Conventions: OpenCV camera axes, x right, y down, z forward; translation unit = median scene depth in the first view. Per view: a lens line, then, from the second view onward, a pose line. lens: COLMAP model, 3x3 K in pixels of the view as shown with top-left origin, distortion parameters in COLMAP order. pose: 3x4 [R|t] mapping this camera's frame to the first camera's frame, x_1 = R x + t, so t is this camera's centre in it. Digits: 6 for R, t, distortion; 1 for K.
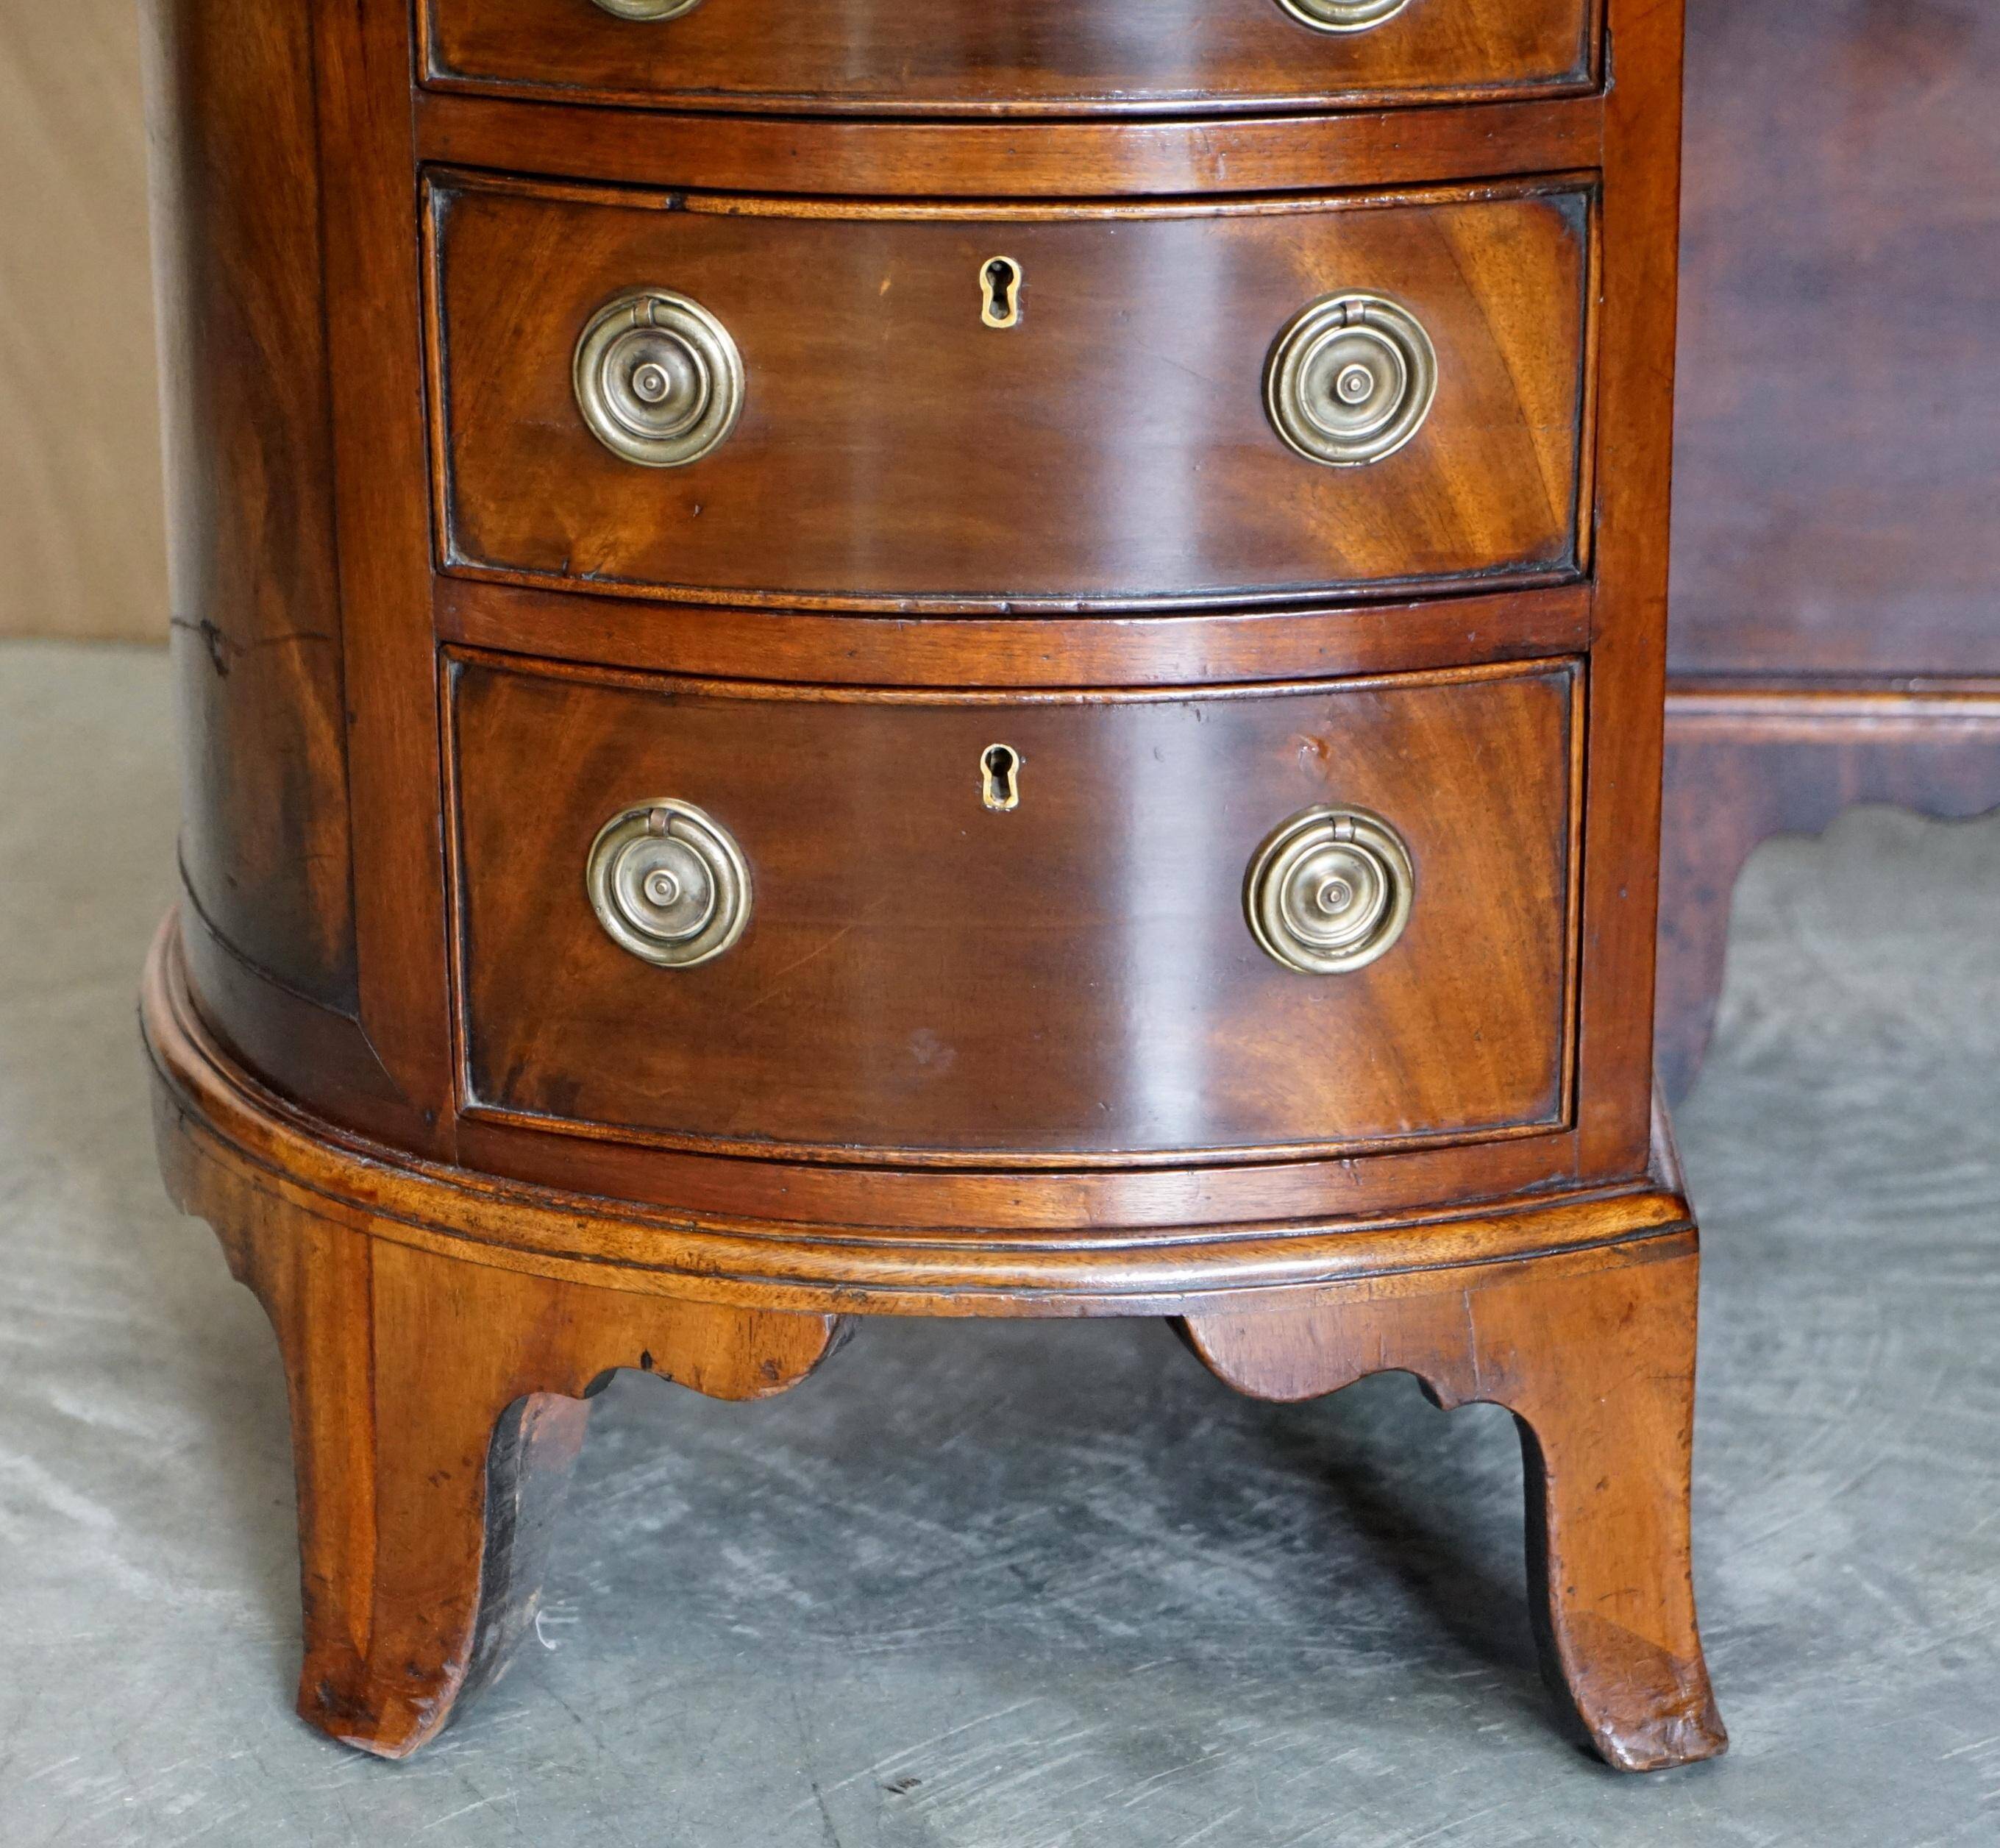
lens RADIAL K [[5973.8, 0, 886.2], [0, 5973.8, 1057.5], [0, 0, 1]] dist [-0.046672, 0.000000]
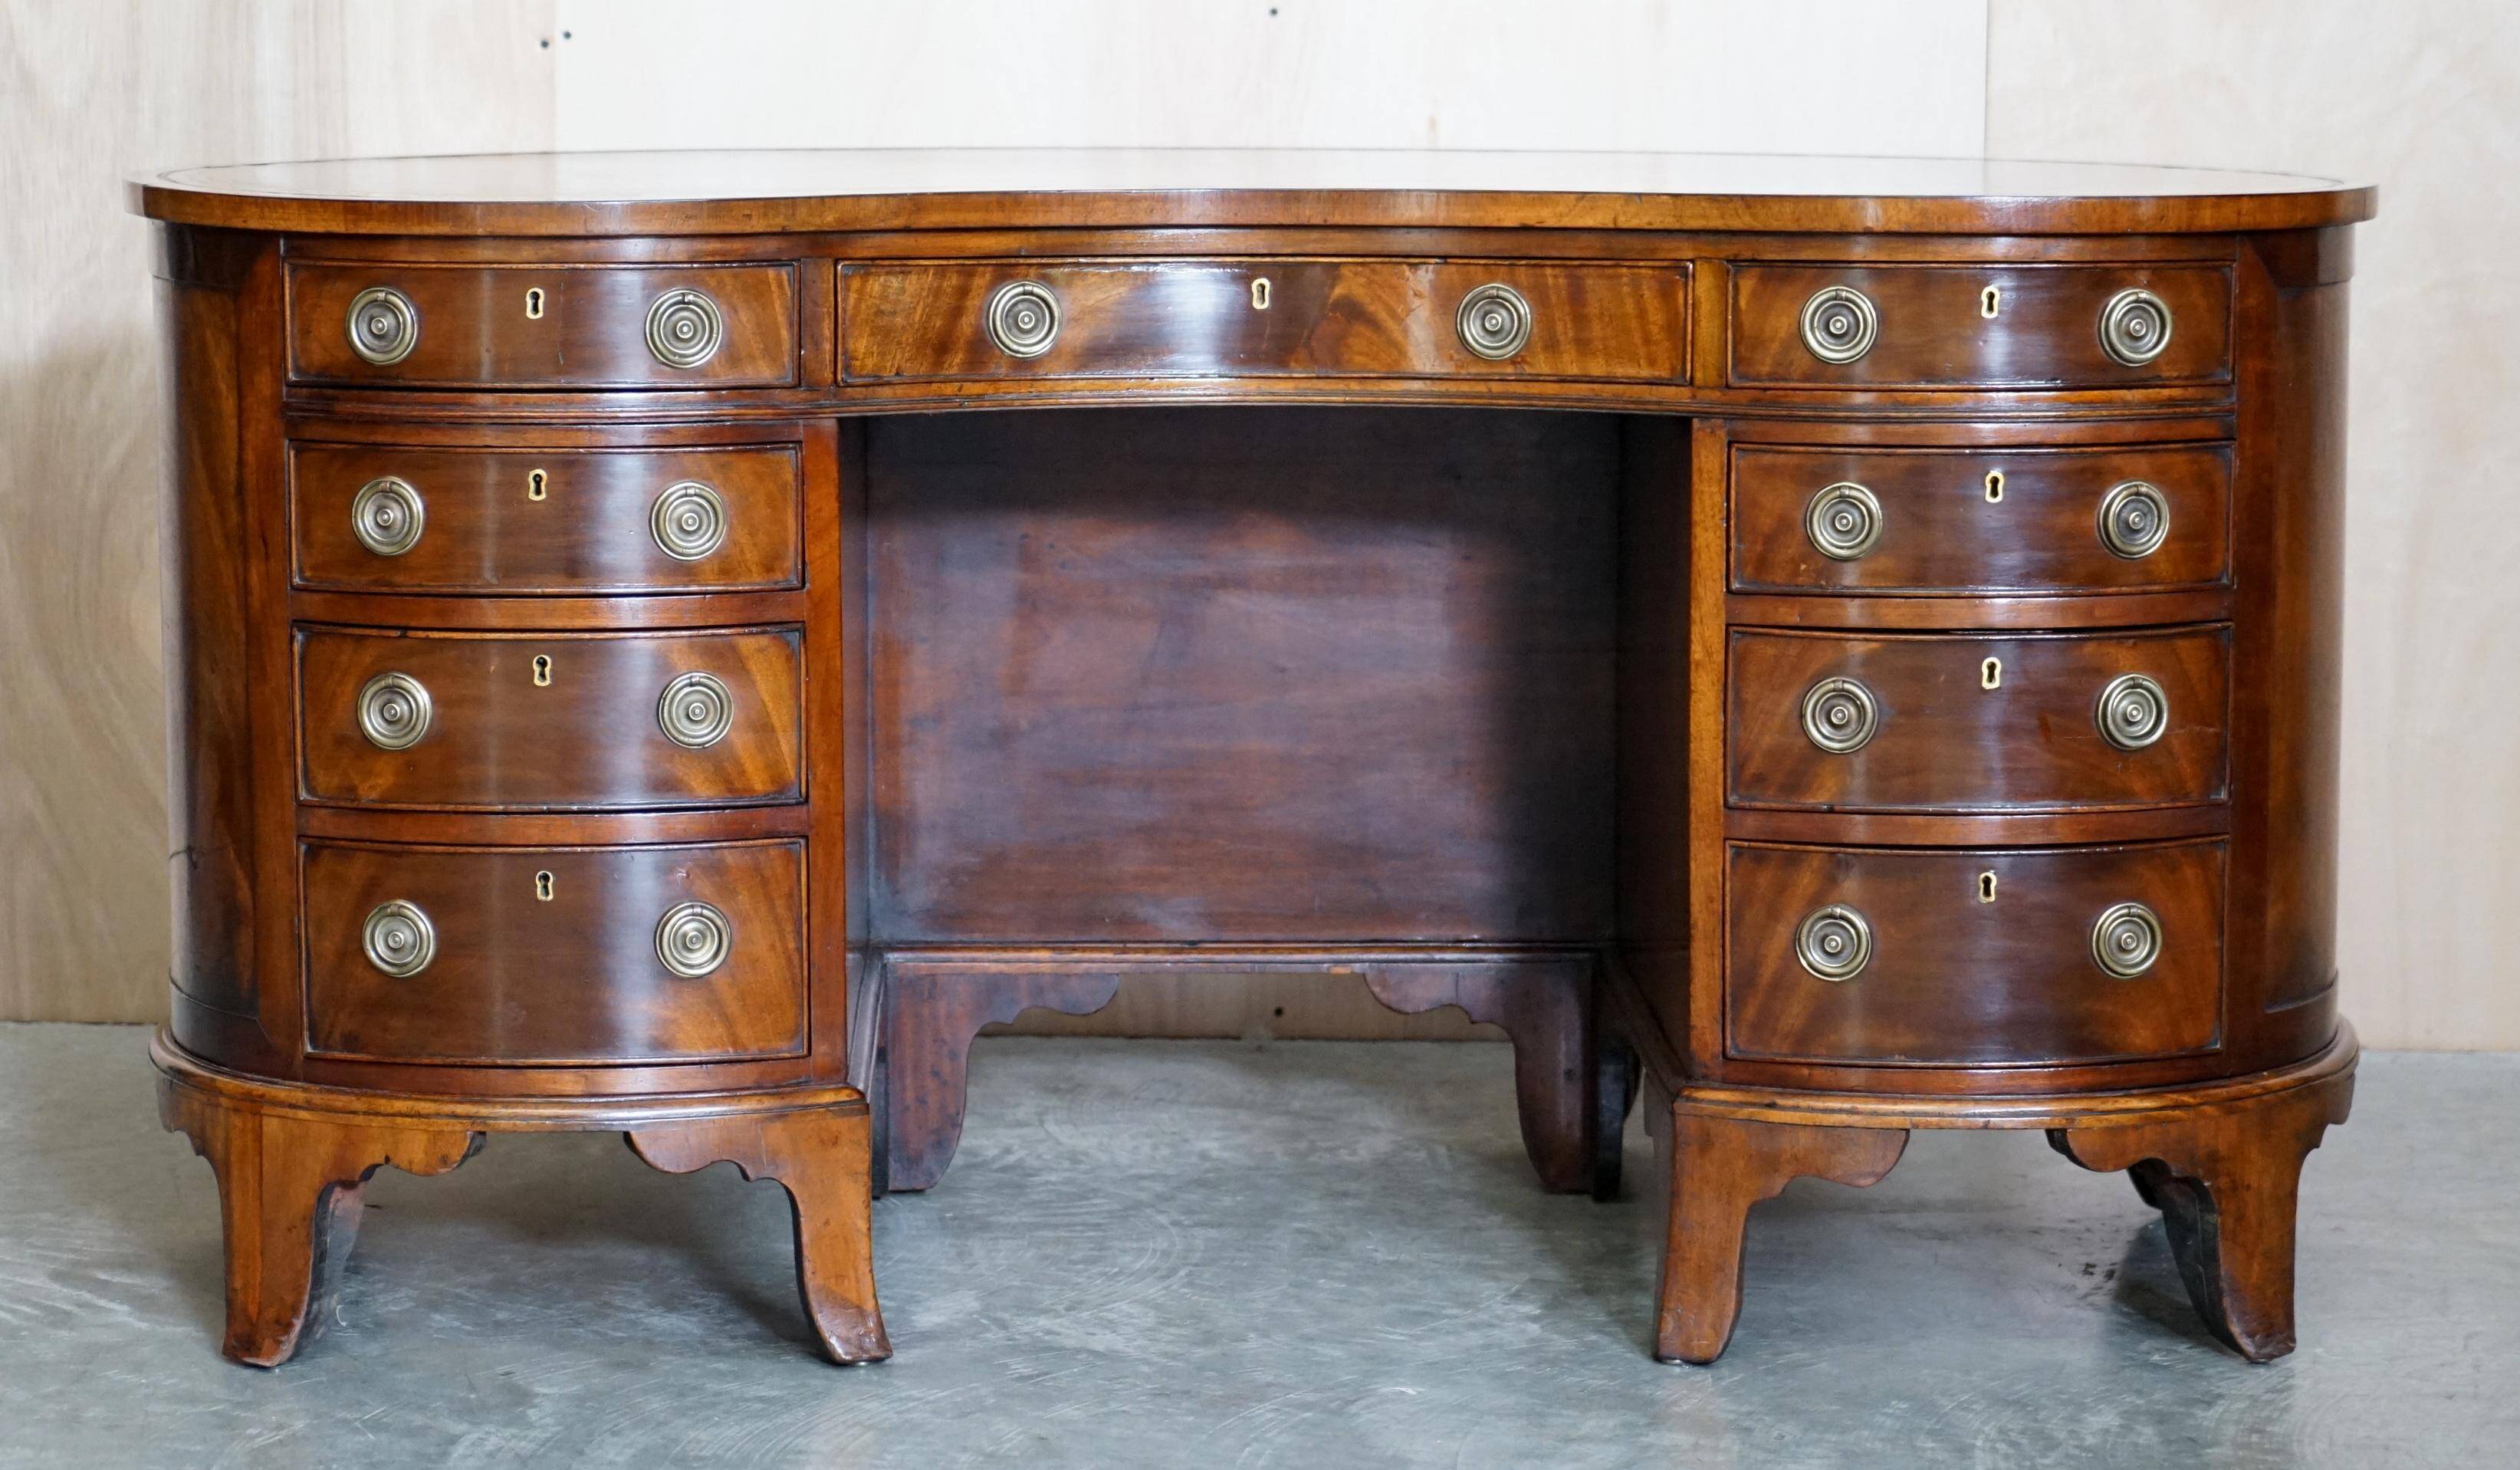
lens RADIAL K [[6230.2, 0, 1236.3], [0, 6230.2, 811.5], [0, 0, 1]] dist [-0.009981, 0.000000]
pose [[0.997245, -0.000155, 0.074184, 0.102871], [0.014798, 0.980317, -0.196876, 0.385674], [-0.072693, 0.197431, 0.977618, -1.308686]]
